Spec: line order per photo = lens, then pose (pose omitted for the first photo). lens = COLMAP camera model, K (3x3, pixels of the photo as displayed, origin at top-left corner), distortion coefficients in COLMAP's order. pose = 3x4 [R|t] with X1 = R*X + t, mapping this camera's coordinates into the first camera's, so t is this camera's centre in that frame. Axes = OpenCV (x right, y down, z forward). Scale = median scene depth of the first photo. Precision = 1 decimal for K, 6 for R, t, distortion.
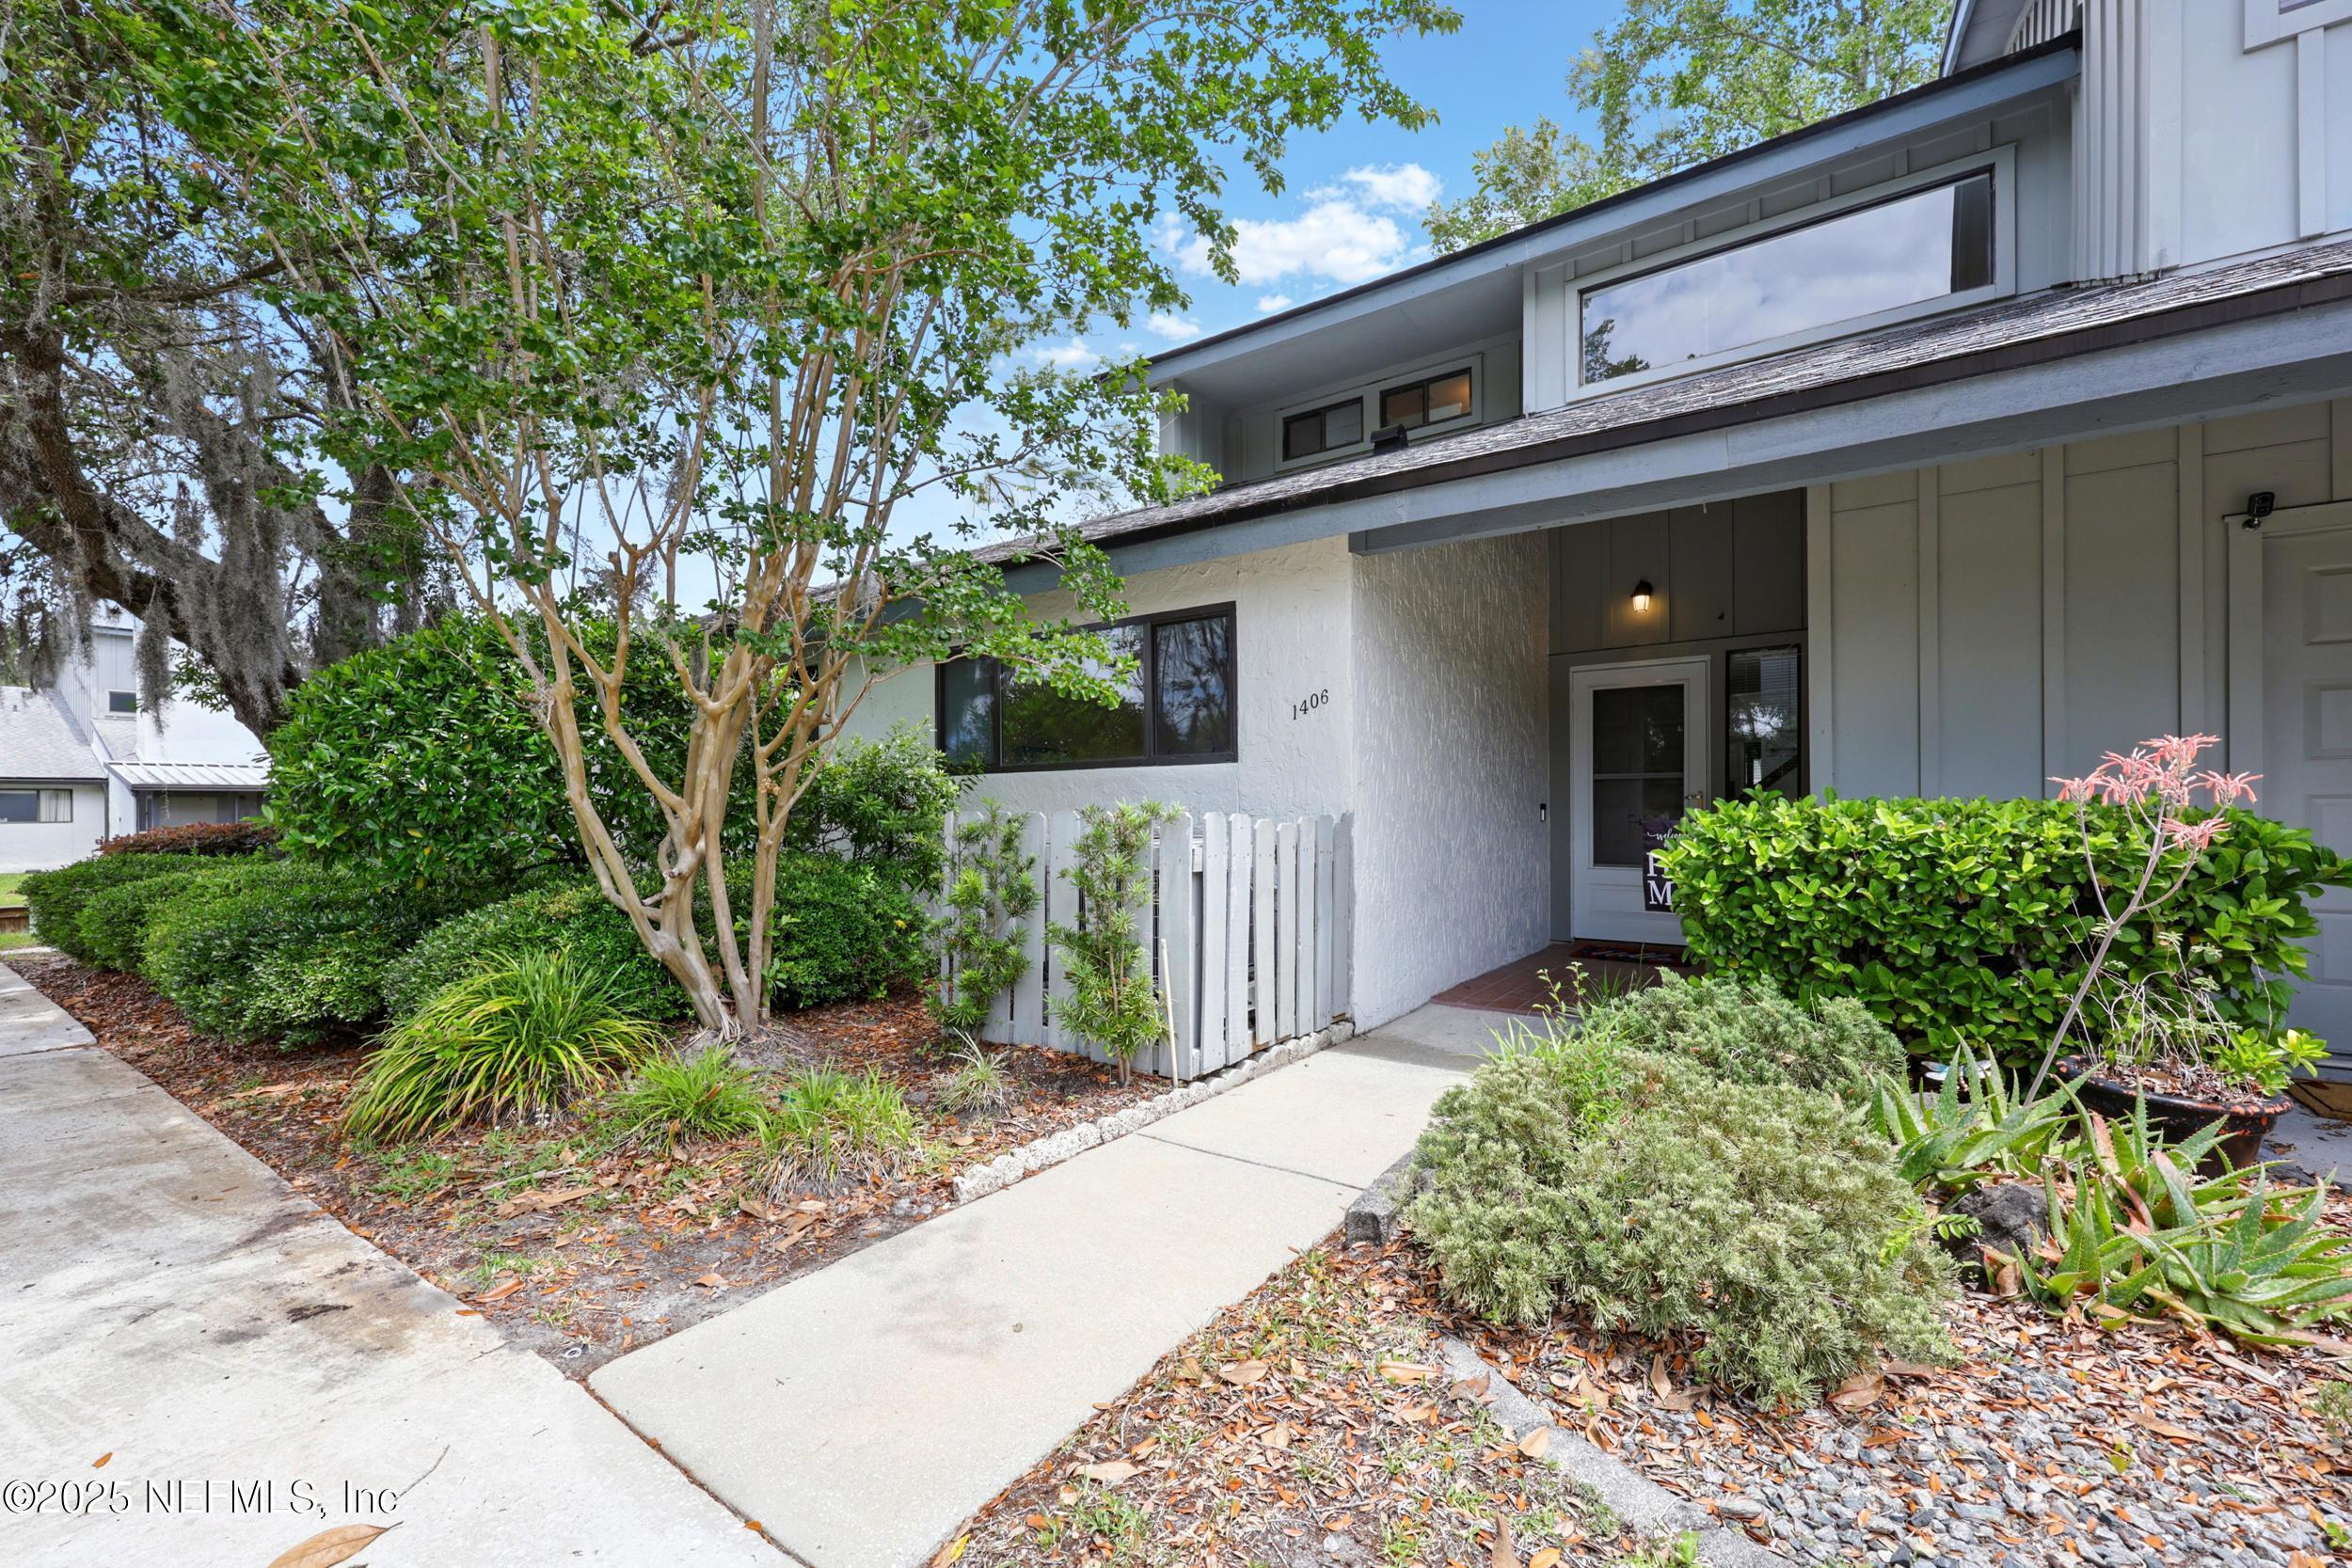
lens RADIAL K [[903.8, 0, 1165.7], [0, 903.8, 810.0], [0, 0, 1]] dist [0.001024, 0.000112]
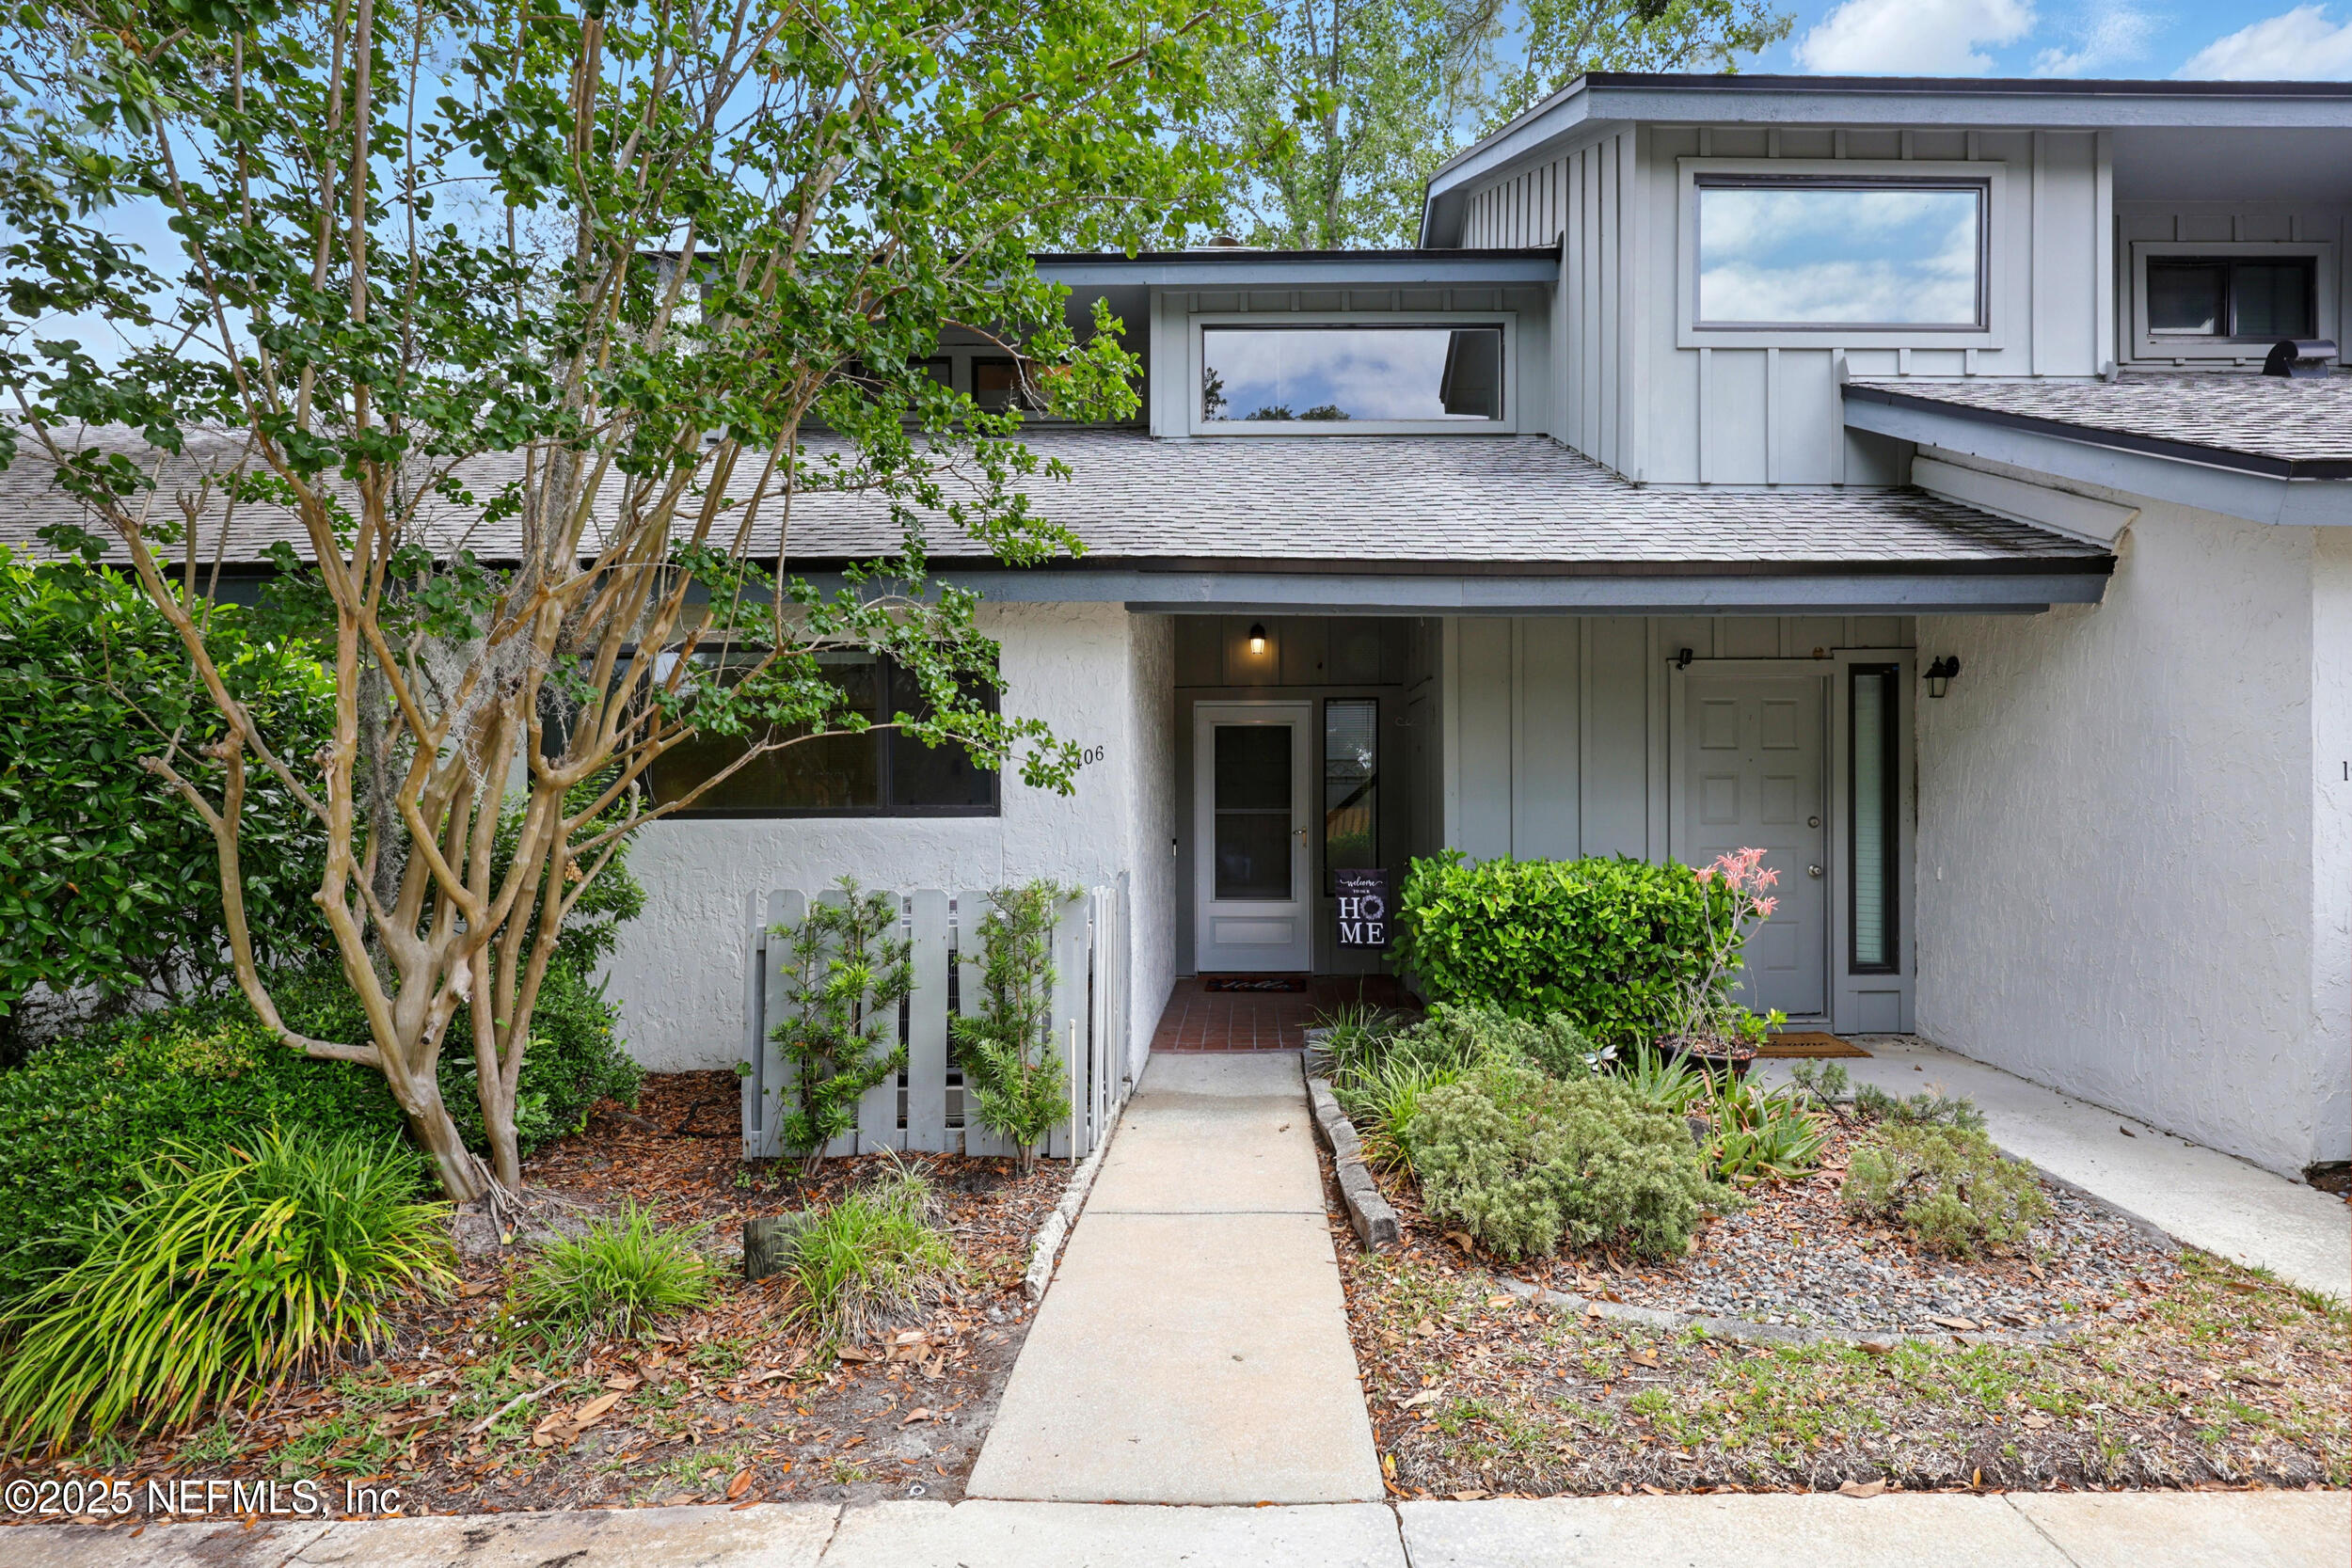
lens RADIAL K [[1214.9, 0, 1176.0], [0, 1214.9, 784.0], [0, 0, 1]] dist [0.001687, 0.000029]
pose [[0.814889, 0.010697, 0.579518, -0.649294], [-0.005648, 0.999929, -0.010516, -0.097778], [-0.579589, 0.005296, 0.814892, -0.155028]]
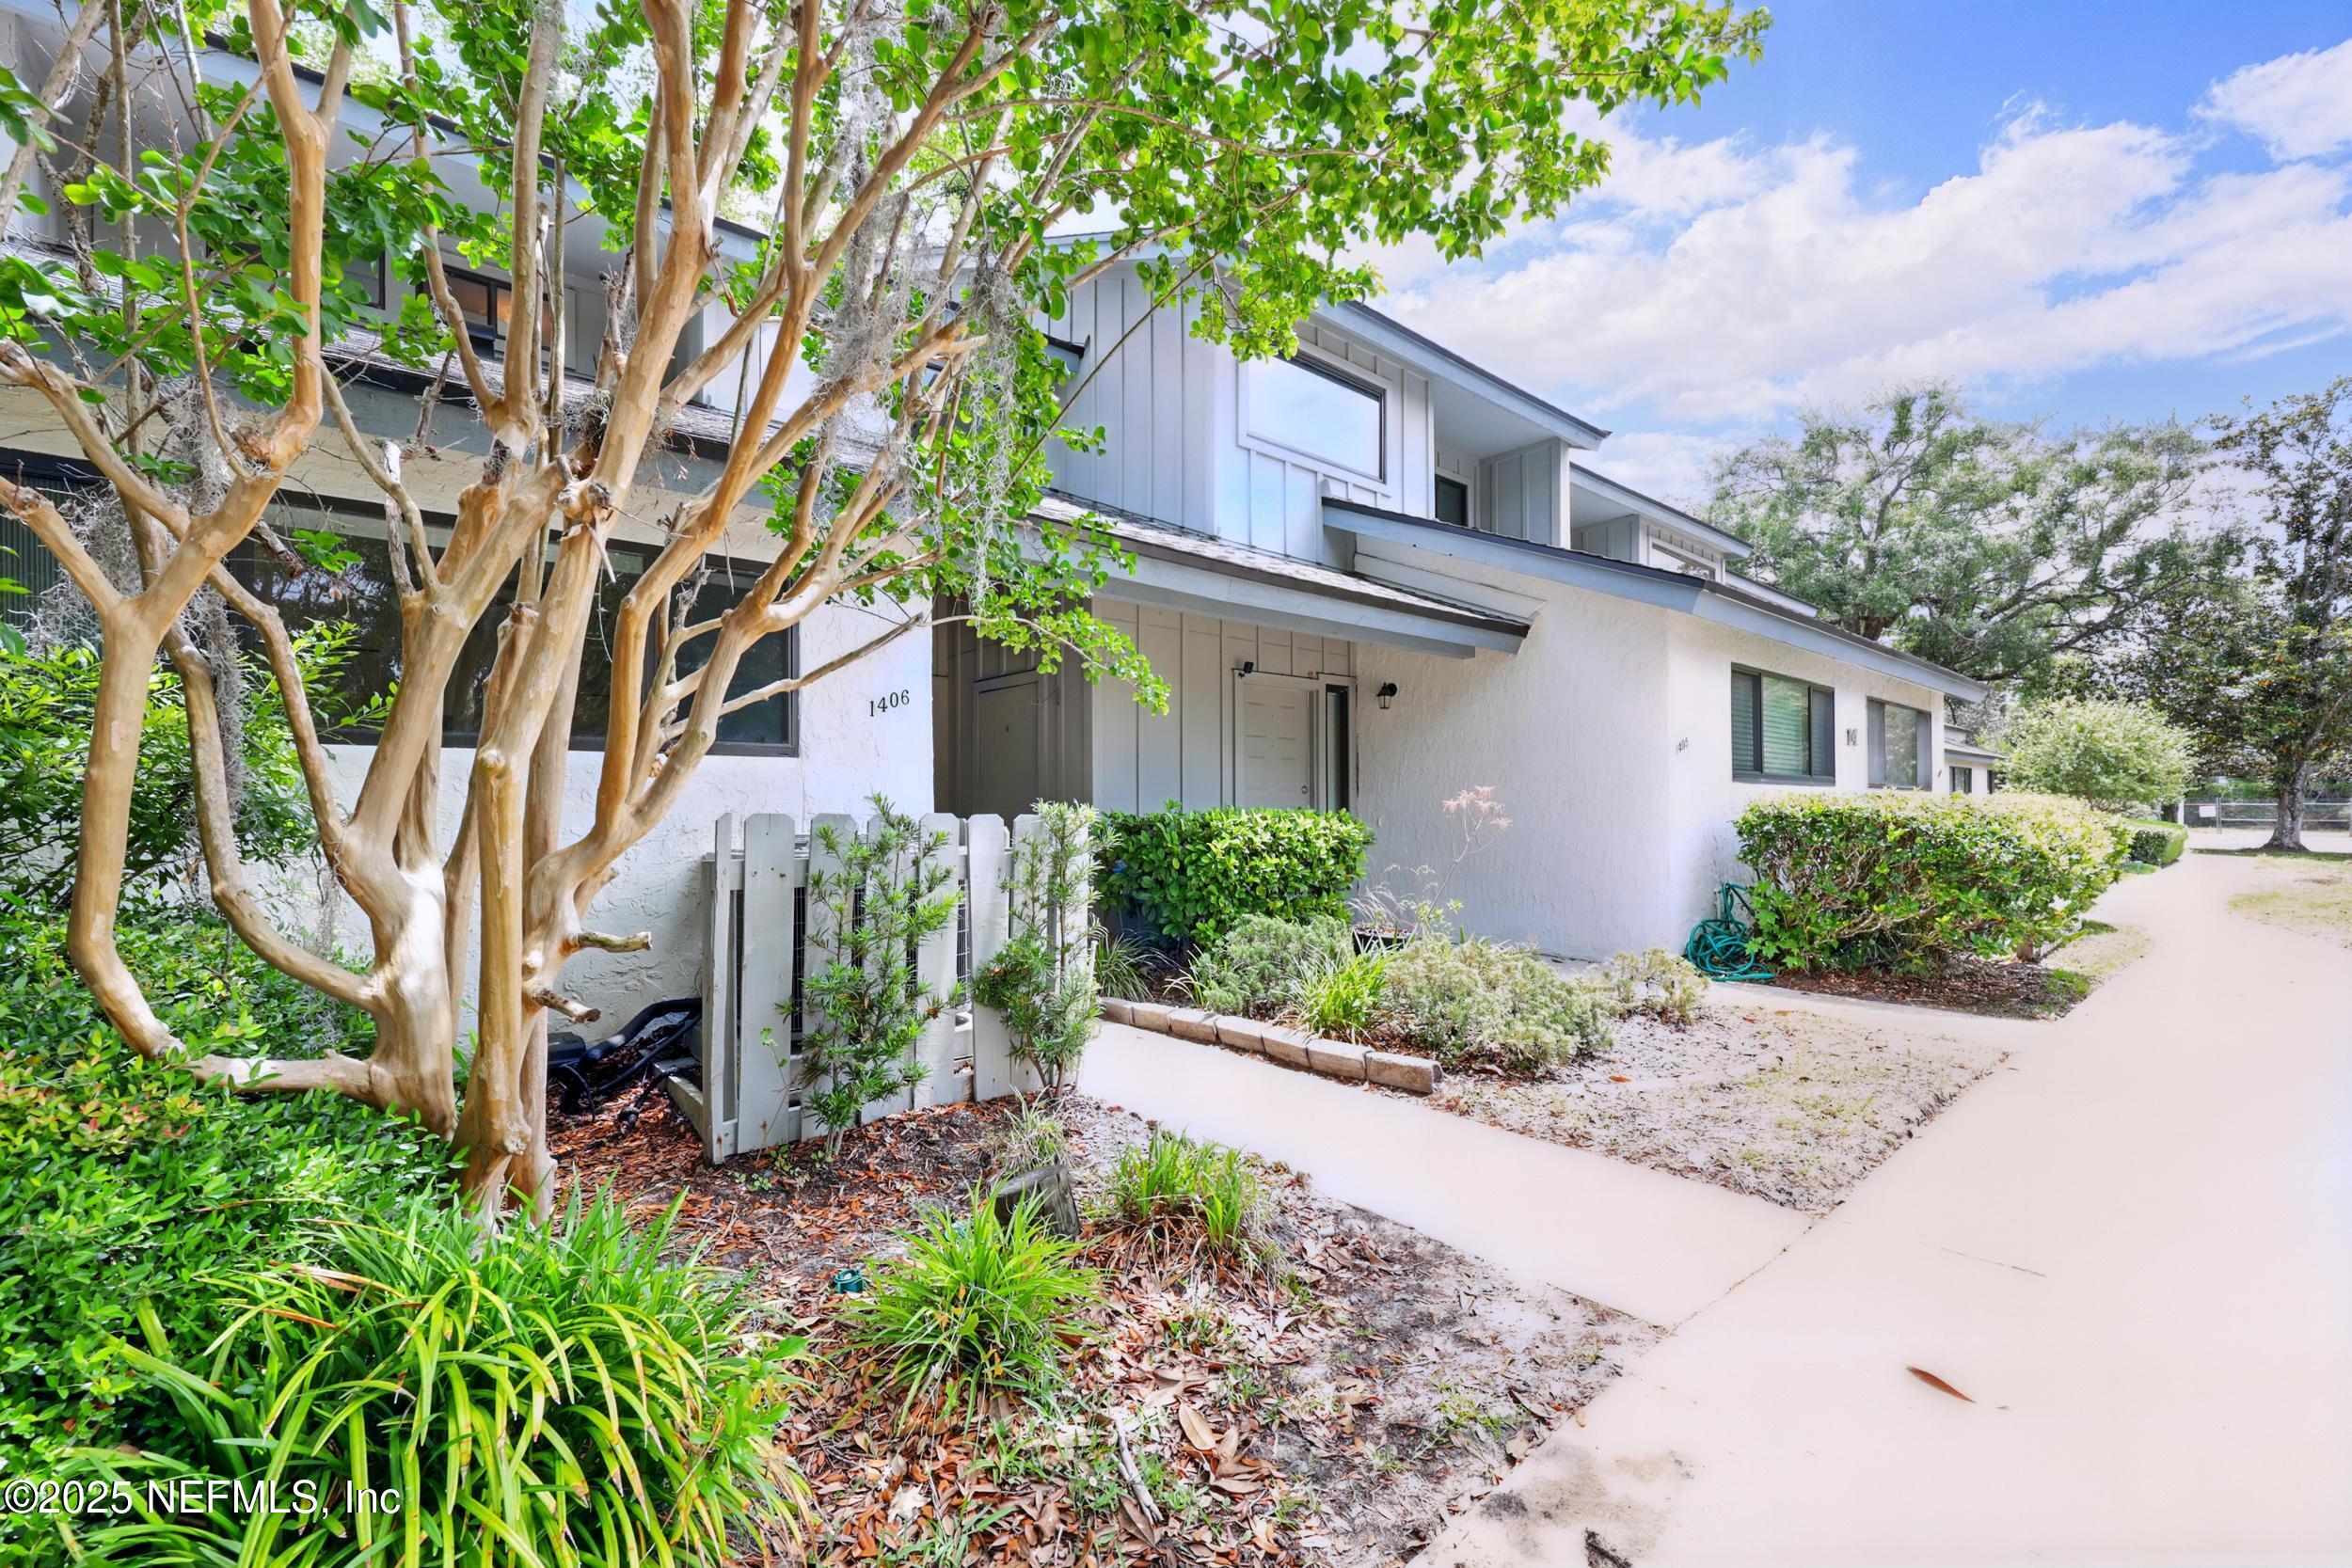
lens RADIAL K [[962.1, 0, 1175.1], [0, 962.1, 793.4], [0, 0, 1]] dist [0.002817, -0.000474]
pose [[0.246340, 0.025245, 0.968855, -0.959202], [-0.008113, 0.999679, -0.023985, 0.004499], [-0.969149, -0.001951, 0.246466, 0.616841]]
